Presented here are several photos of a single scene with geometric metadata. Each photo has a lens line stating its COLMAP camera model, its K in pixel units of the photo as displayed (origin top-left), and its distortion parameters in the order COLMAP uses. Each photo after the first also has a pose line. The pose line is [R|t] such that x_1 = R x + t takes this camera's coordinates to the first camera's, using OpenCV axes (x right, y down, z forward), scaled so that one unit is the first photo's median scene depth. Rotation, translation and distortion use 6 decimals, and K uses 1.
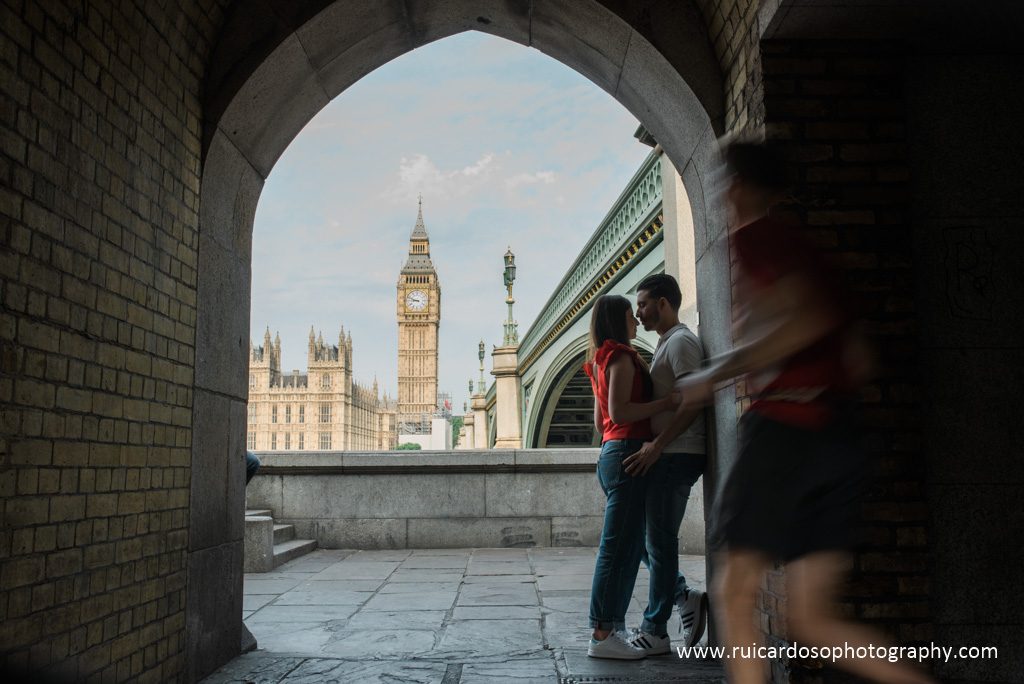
lens RADIAL K [[979.0, 0, 512.0], [0, 979.0, 342.0], [0, 0, 1]] dist [-0.052573, 0.070566]
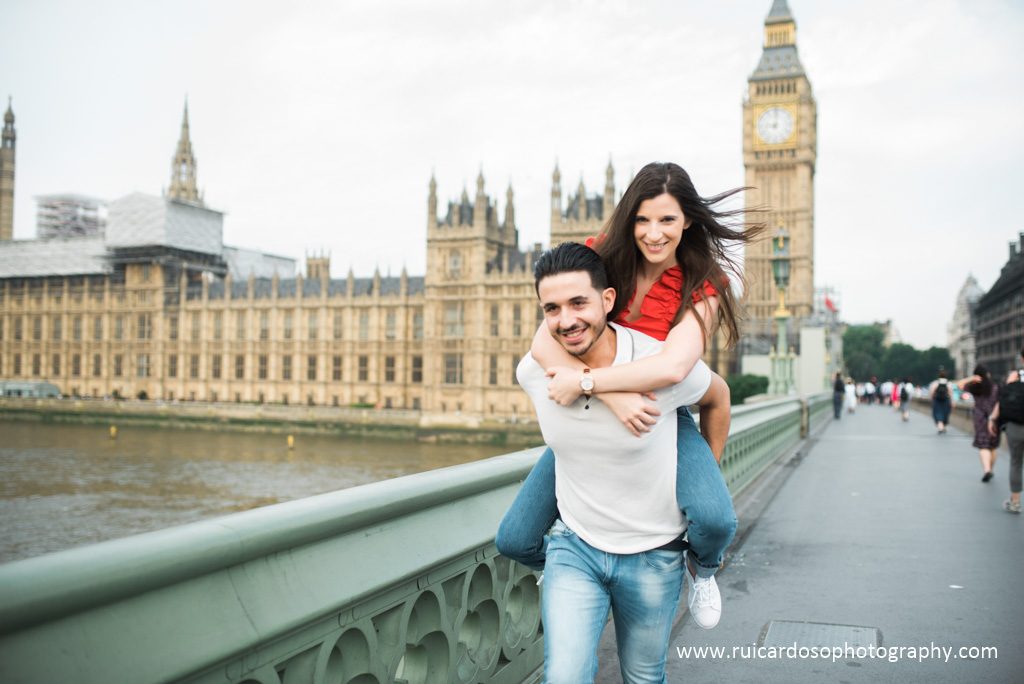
lens RADIAL K [[979.0, 0, 512.0], [0, 979.0, 342.0], [0, 0, 1]] dist [-0.052573, 0.070566]
pose [[0.918391, 0.005262, -0.395639, -0.012057], [0.031275, 0.995818, 0.085845, 0.032686], [0.394436, -0.091213, 0.914385, 0.420323]]
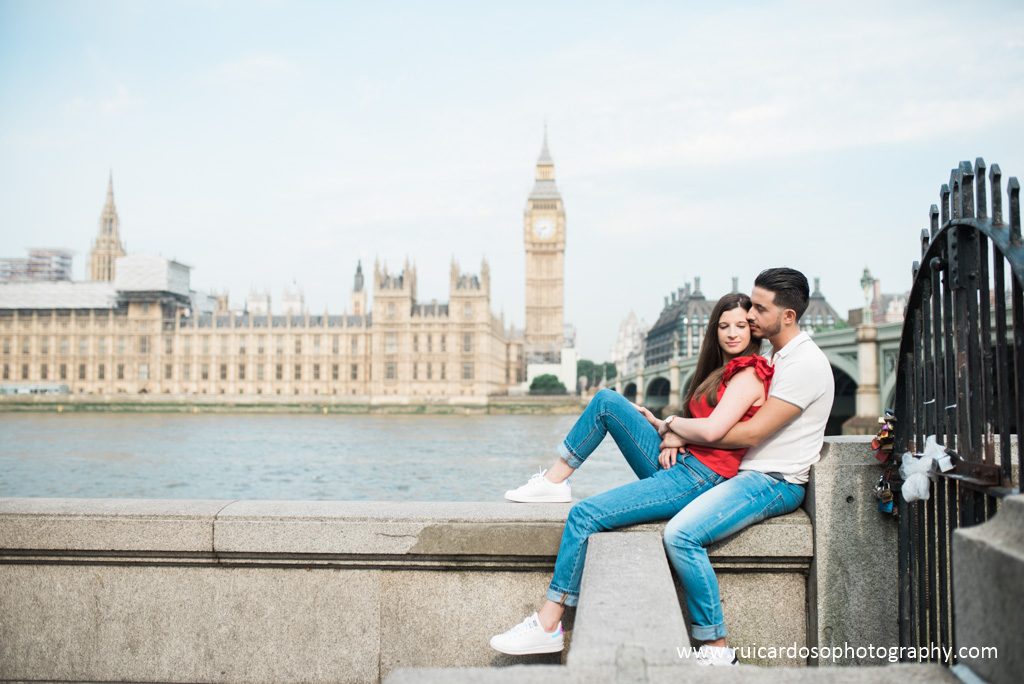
lens RADIAL K [[979.0, 0, 512.0], [0, 979.0, 342.0], [0, 0, 1]] dist [-0.052573, 0.070566]
pose [[0.998258, 0.005037, -0.058781, -0.075064], [-0.000817, 0.997433, 0.071600, 0.001418], [0.058991, -0.071427, 0.995700, 0.020282]]
